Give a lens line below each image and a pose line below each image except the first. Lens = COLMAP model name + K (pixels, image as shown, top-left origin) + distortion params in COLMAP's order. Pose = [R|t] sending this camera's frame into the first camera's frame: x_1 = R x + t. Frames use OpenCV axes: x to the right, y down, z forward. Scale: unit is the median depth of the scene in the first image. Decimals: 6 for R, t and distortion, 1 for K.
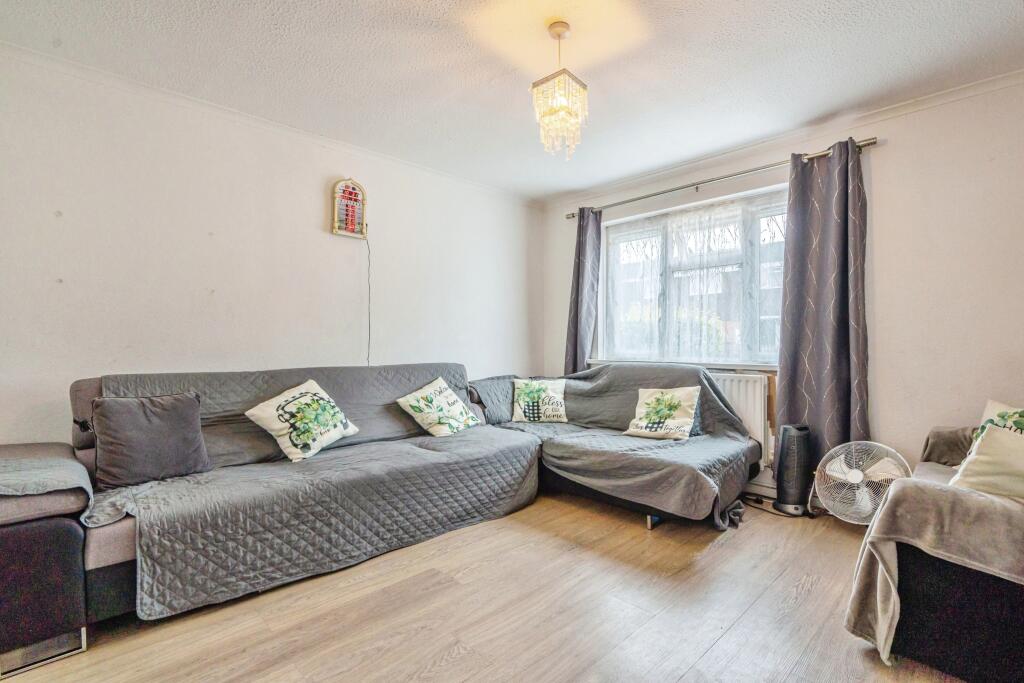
lens RADIAL K [[472.2, 0, 560.5], [0, 472.2, 339.9], [0, 0, 1]] dist [0.000388, 0.000227]
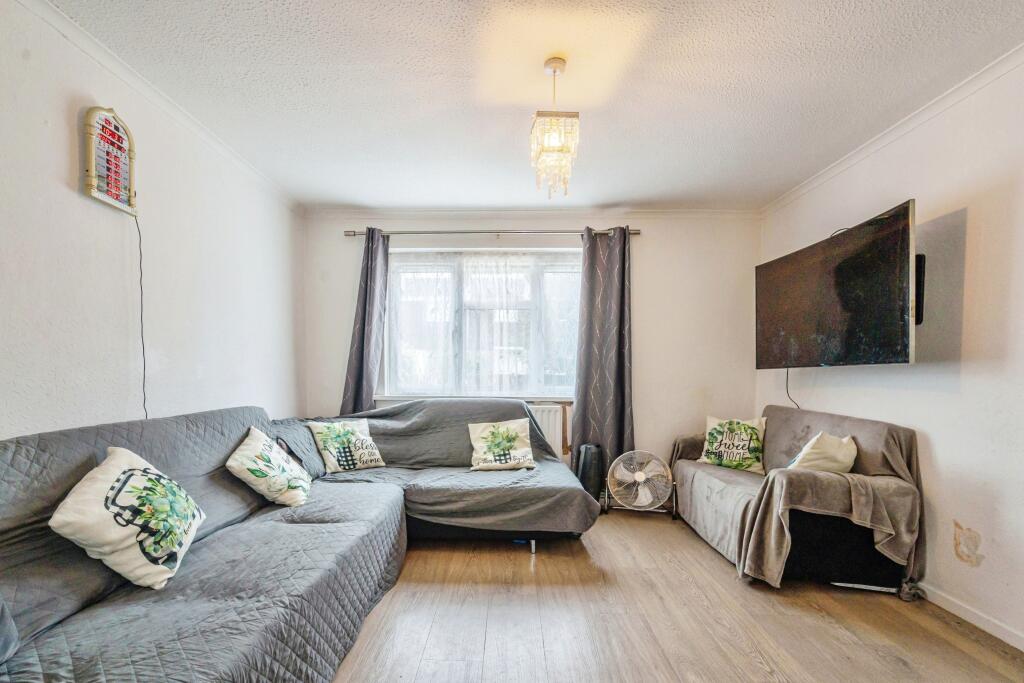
lens RADIAL K [[465.8, 0, 489.3], [0, 465.8, 383.3], [0, 0, 1]] dist [-0.000401, 0.000237]
pose [[0.751448, -0.011185, 0.659698, -0.487546], [-0.009841, 0.999555, 0.028157, -0.013640], [-0.659719, -0.027651, 0.751003, 0.229280]]
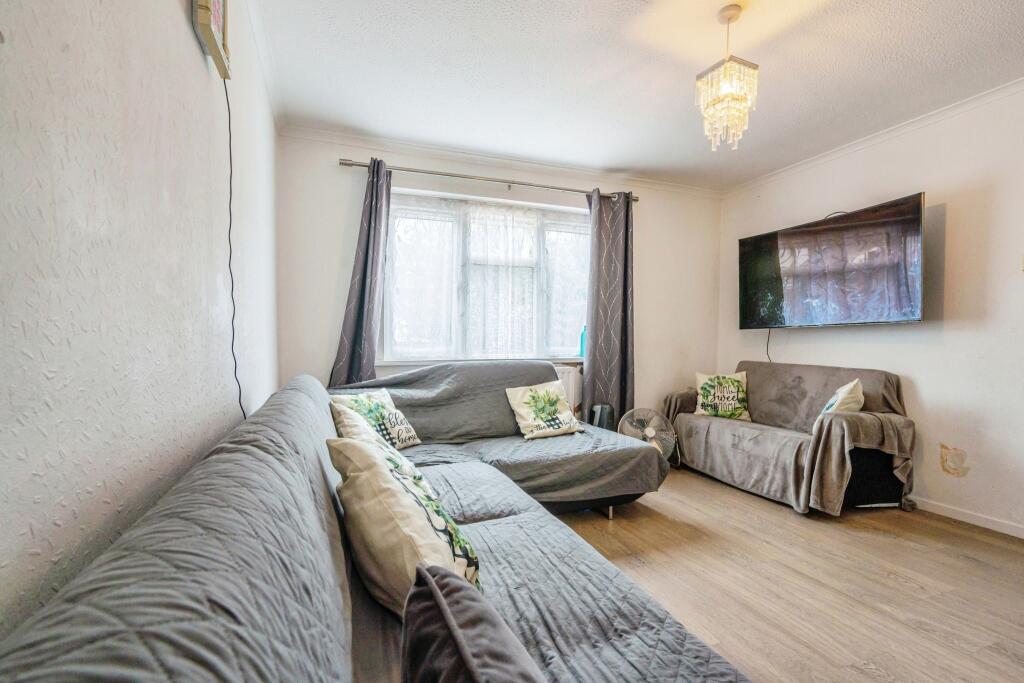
lens RADIAL K [[463.5, 0, 509.2], [0, 463.5, 343.6], [0, 0, 1]] dist [0.000129, 0.000451]
pose [[0.448260, -0.006179, 0.893882, -0.676632], [-0.005283, 0.999940, 0.009561, 0.006822], [-0.893887, -0.009008, 0.448201, 0.620883]]
